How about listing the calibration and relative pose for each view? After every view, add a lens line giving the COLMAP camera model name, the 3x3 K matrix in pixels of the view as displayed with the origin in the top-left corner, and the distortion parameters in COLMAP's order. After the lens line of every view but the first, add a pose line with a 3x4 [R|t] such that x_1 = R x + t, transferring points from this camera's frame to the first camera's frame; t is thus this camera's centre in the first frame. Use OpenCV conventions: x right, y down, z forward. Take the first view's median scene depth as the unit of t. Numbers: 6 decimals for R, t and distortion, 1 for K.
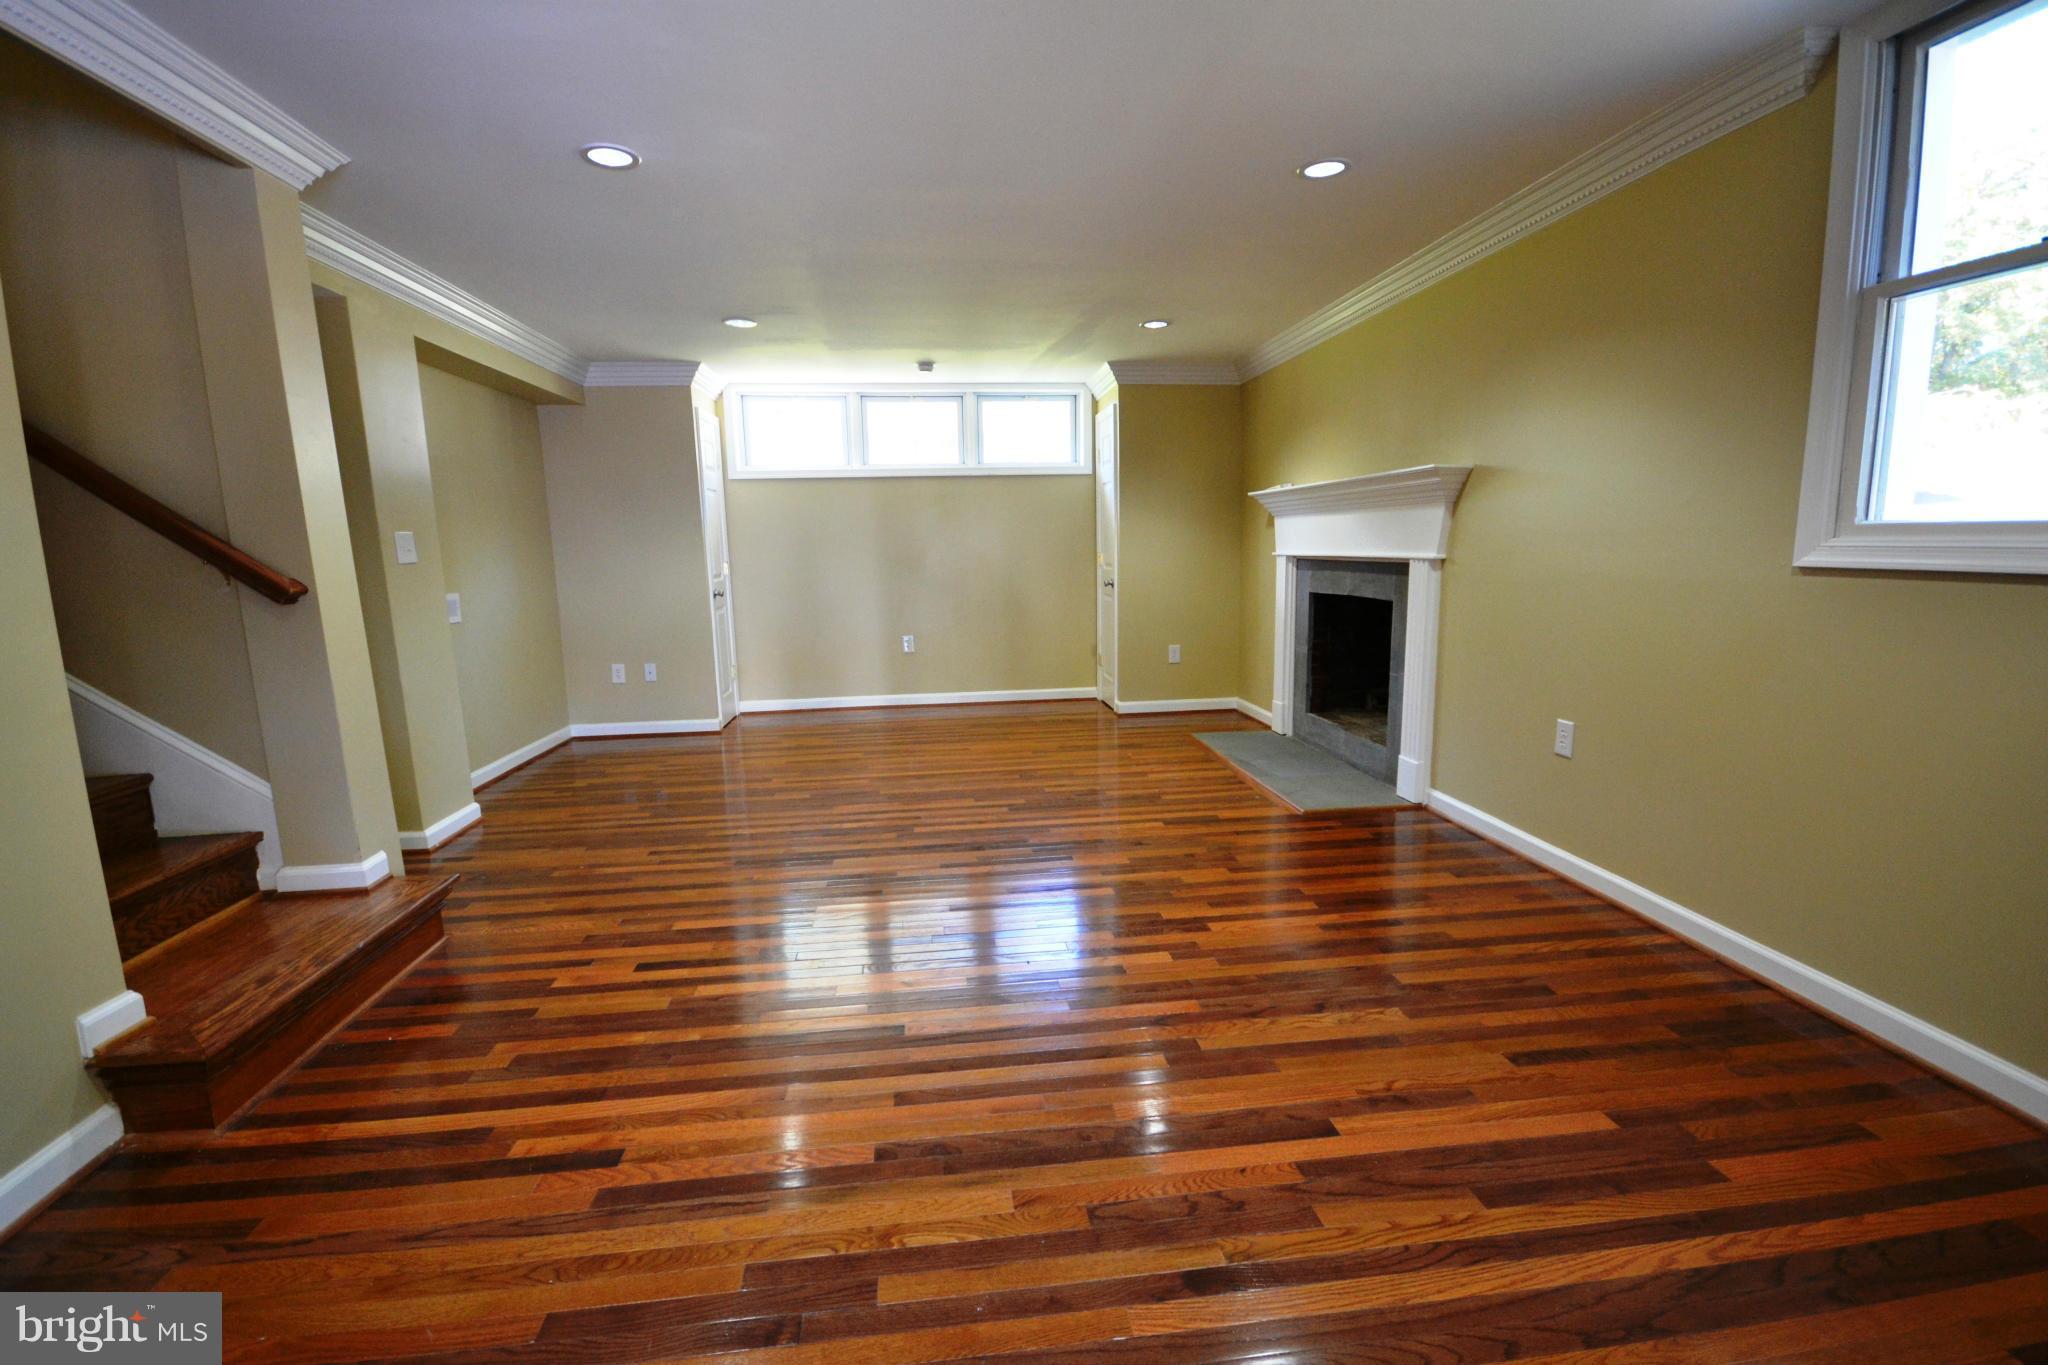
lens RADIAL K [[914.7, 0, 1018.8], [0, 914.7, 676.1], [0, 0, 1]] dist [-0.004838, -0.001123]
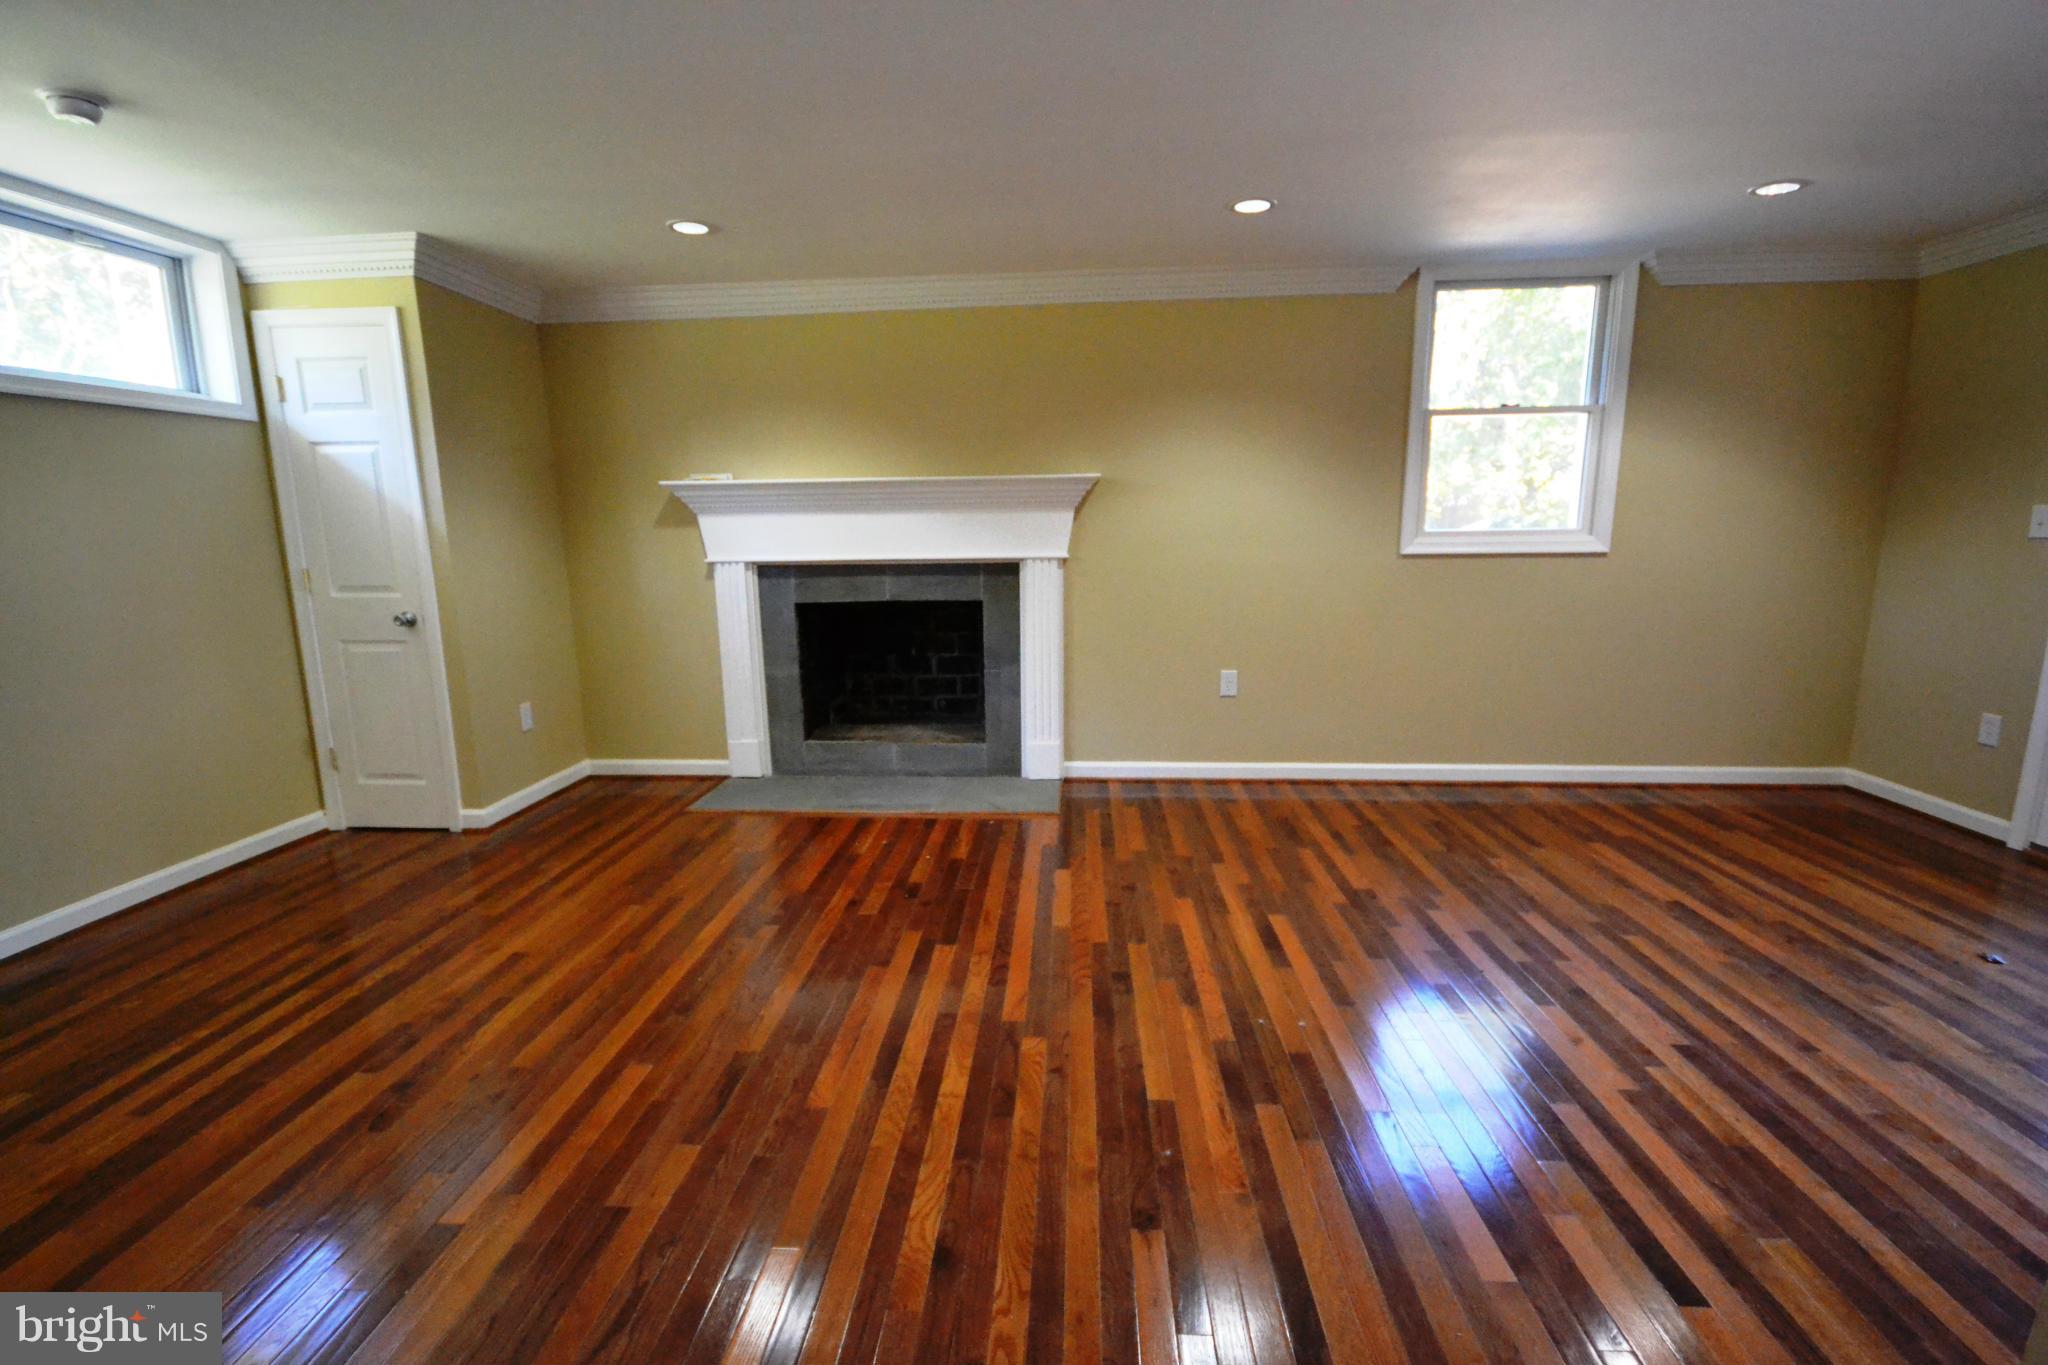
lens RADIAL K [[914.7, 0, 1013.8], [0, 914.7, 688.2], [0, 0, 1]] dist [-0.004838, -0.001123]
pose [[0.179628, -0.156752, 0.971166, -0.650574], [0.150454, 0.979986, 0.130347, -0.124195], [-0.972161, 0.122702, 0.199617, 0.832449]]
